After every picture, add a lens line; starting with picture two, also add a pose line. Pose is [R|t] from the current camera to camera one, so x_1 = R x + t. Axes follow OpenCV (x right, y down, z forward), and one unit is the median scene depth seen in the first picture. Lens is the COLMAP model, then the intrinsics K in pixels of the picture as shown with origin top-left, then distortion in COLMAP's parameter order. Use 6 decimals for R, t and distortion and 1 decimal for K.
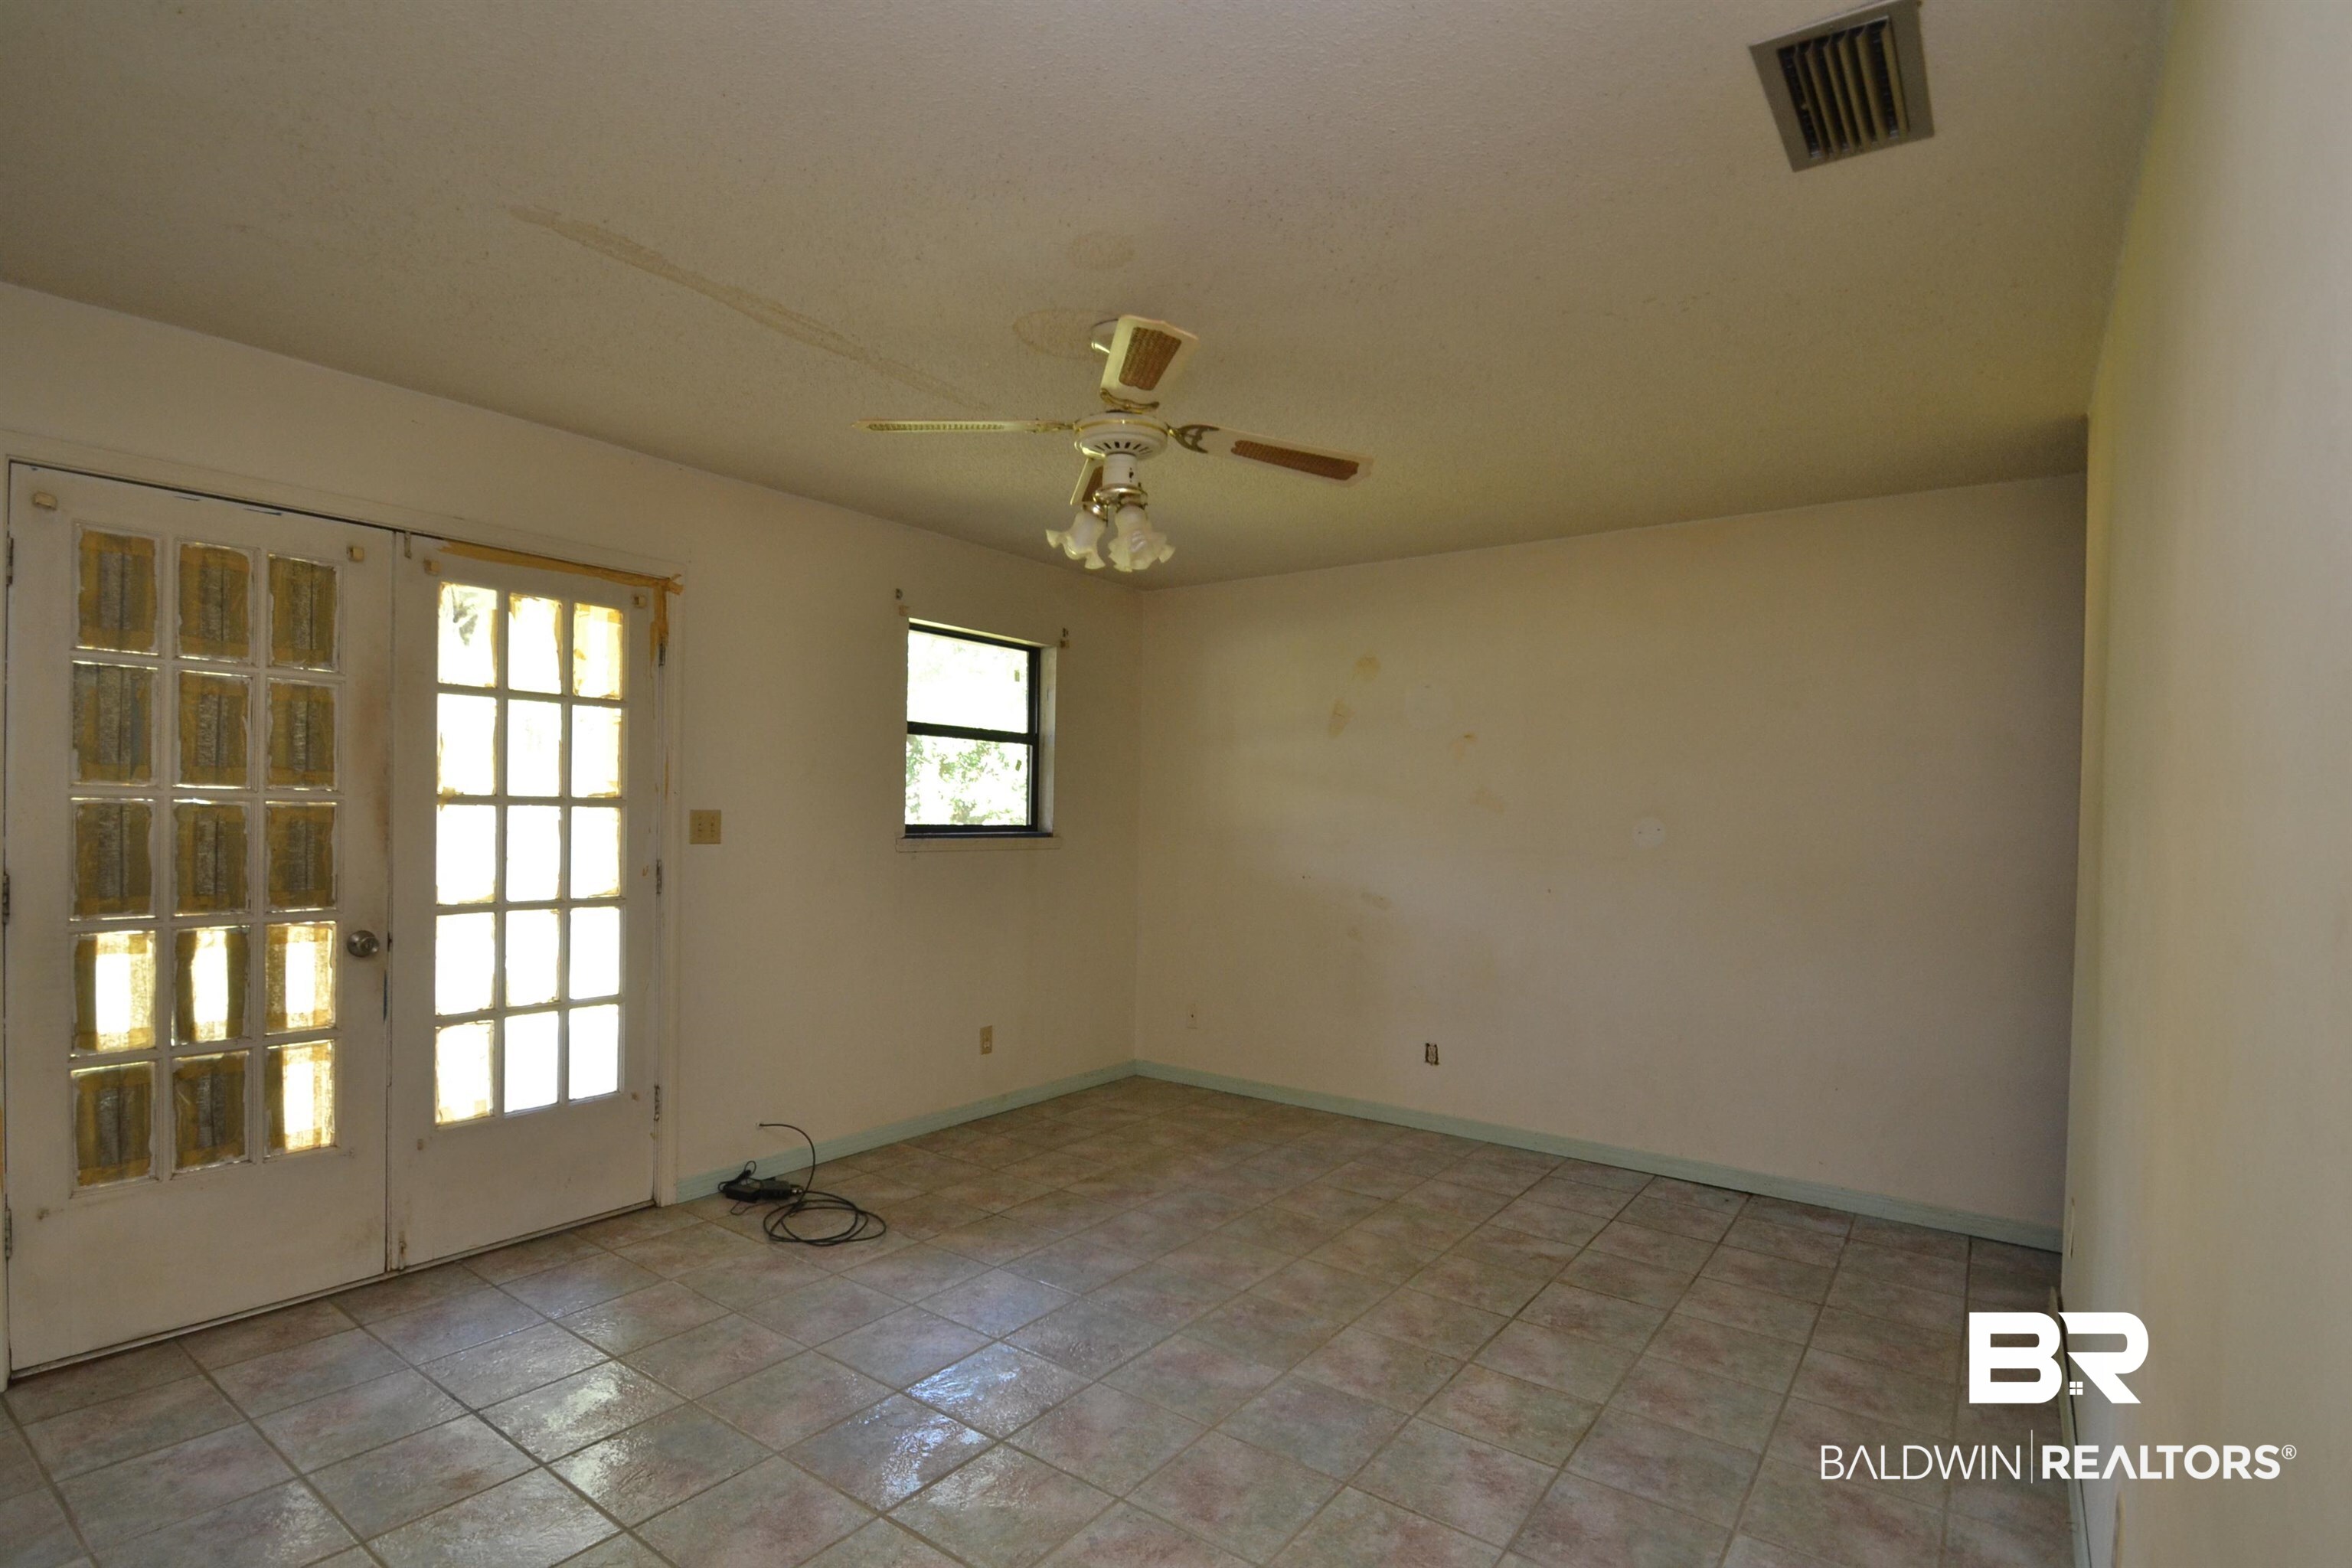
lens RADIAL K [[1141.6, 0, 1144.4], [0, 1141.6, 826.1], [0, 0, 1]] dist [-0.007486, -0.000757]
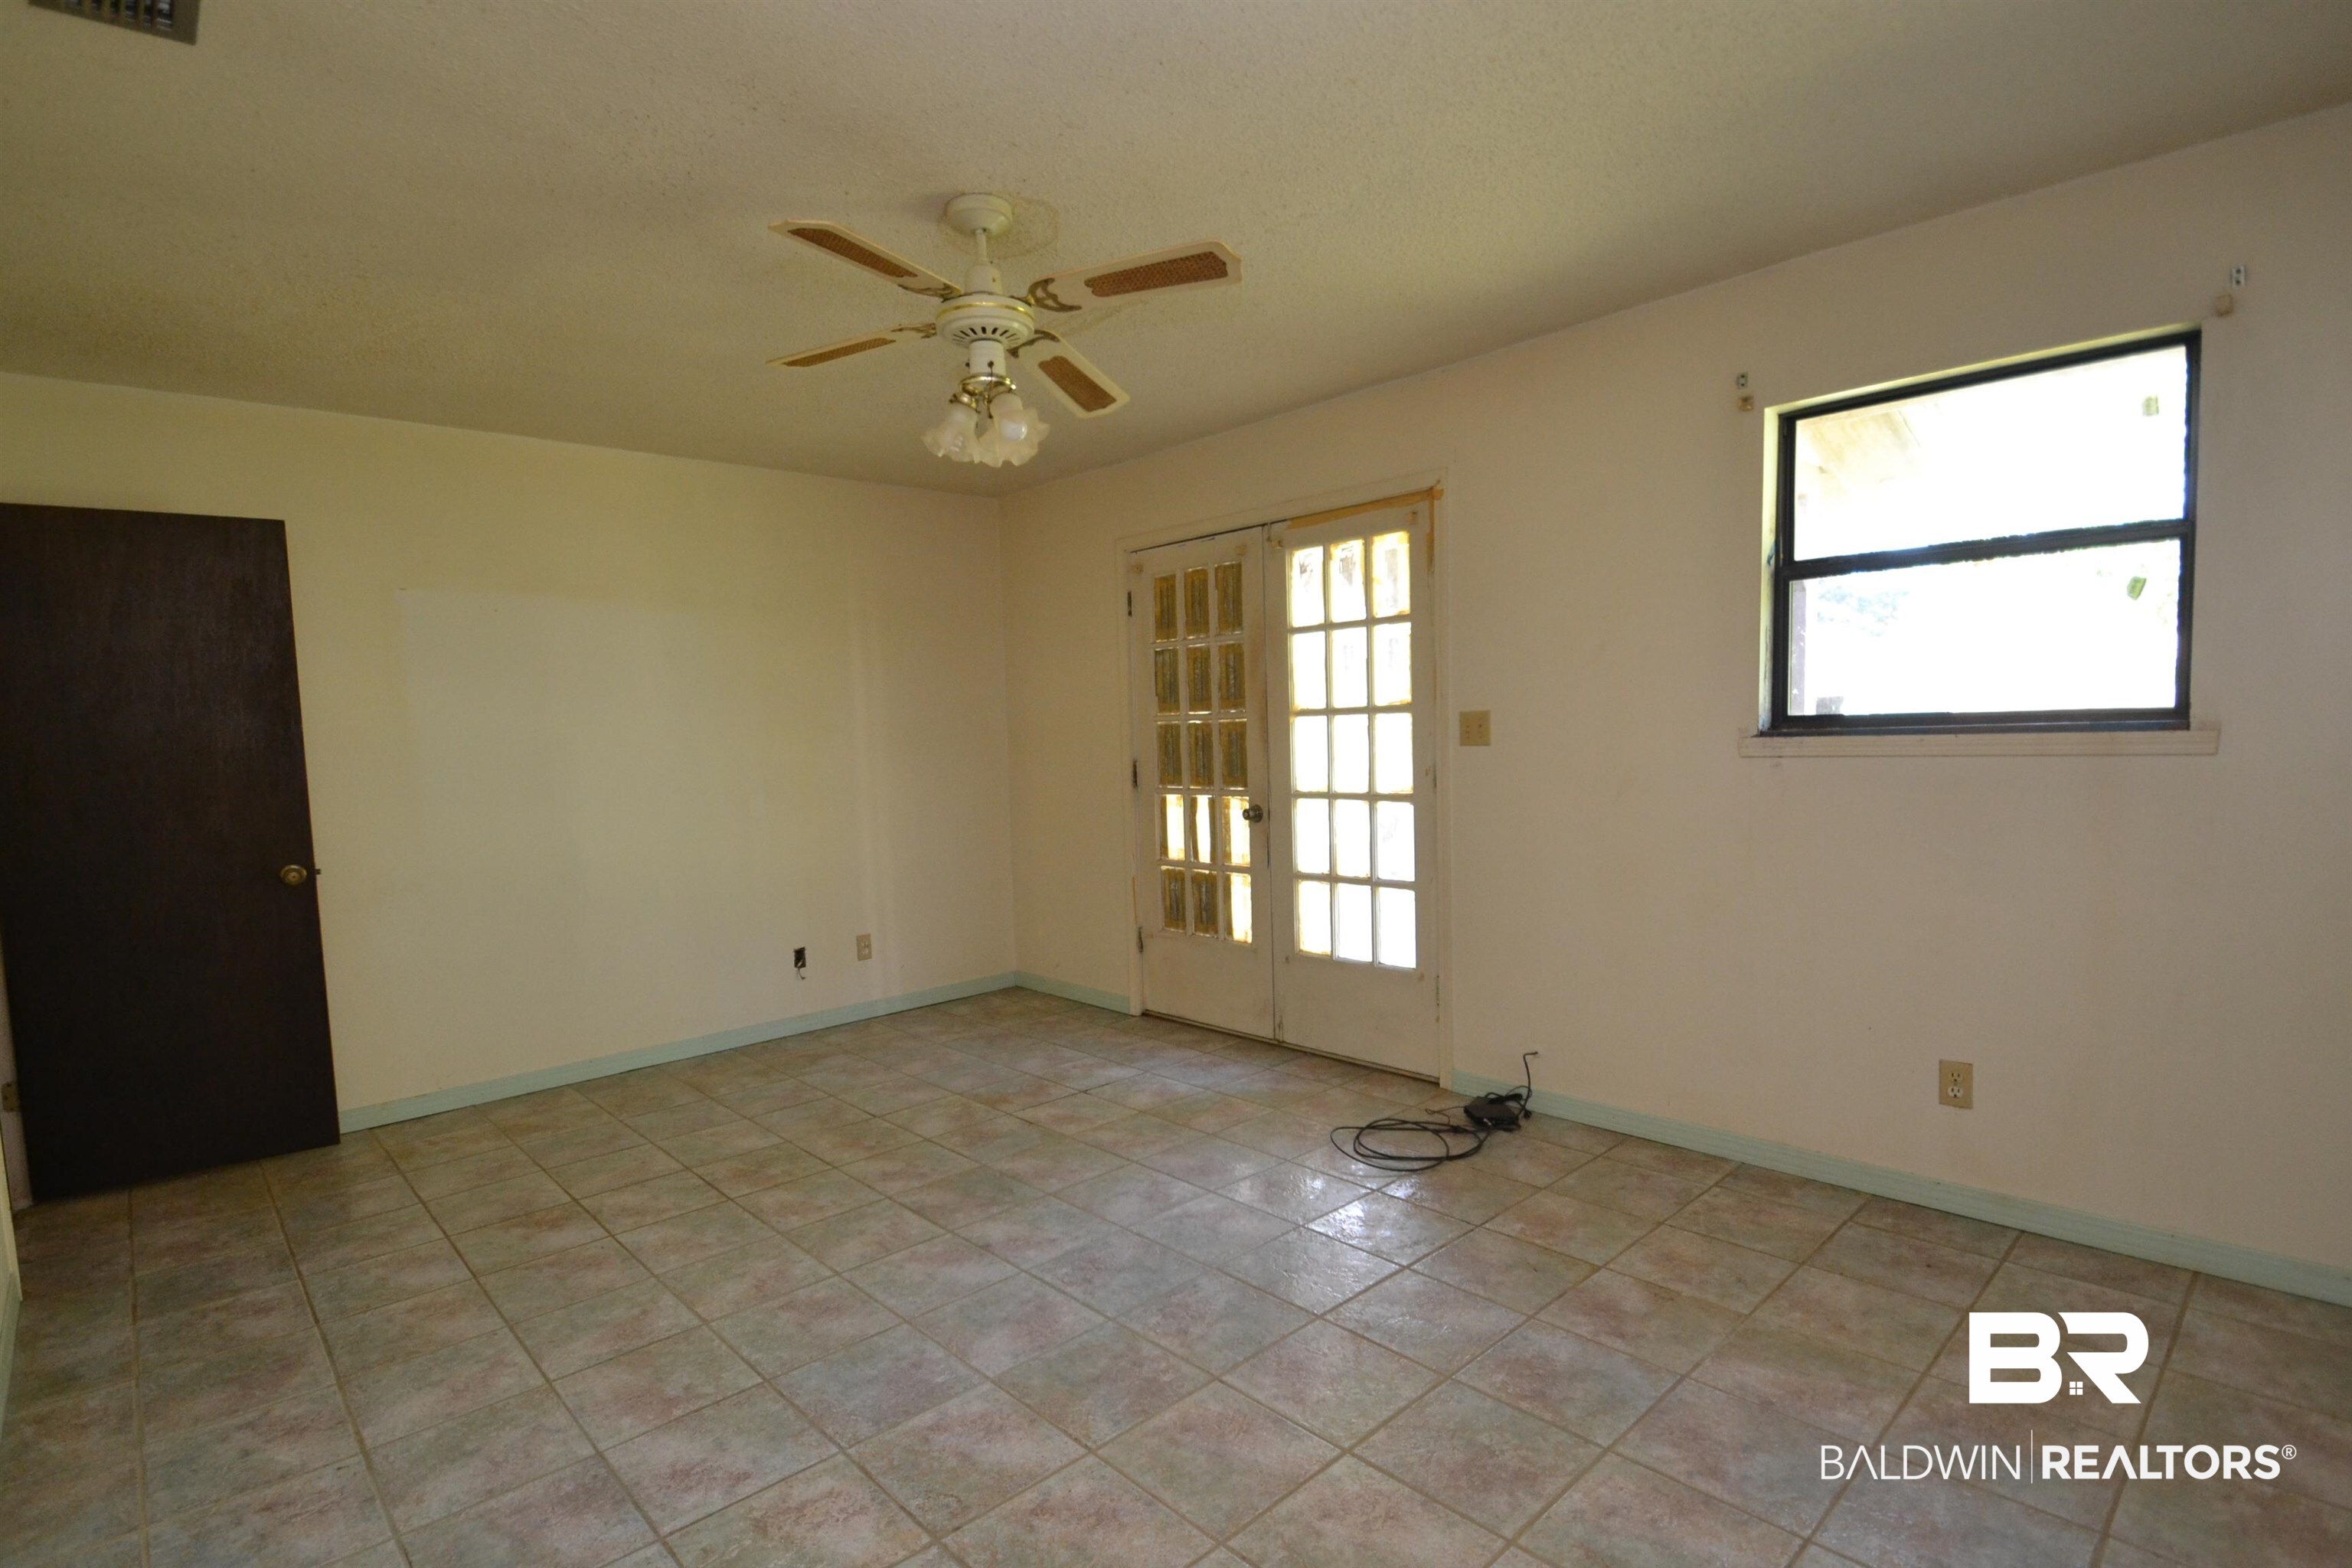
lens RADIAL K [[1141.6, 0, 1144.4], [0, 1141.6, 826.1], [0, 0, 1]] dist [-0.007486, -0.000757]
pose [[-0.189135, 0.071629, -0.979335, 0.753289], [0.019839, 0.997411, 0.069119, 0.012668], [0.981751, -0.006356, -0.190066, 1.069942]]
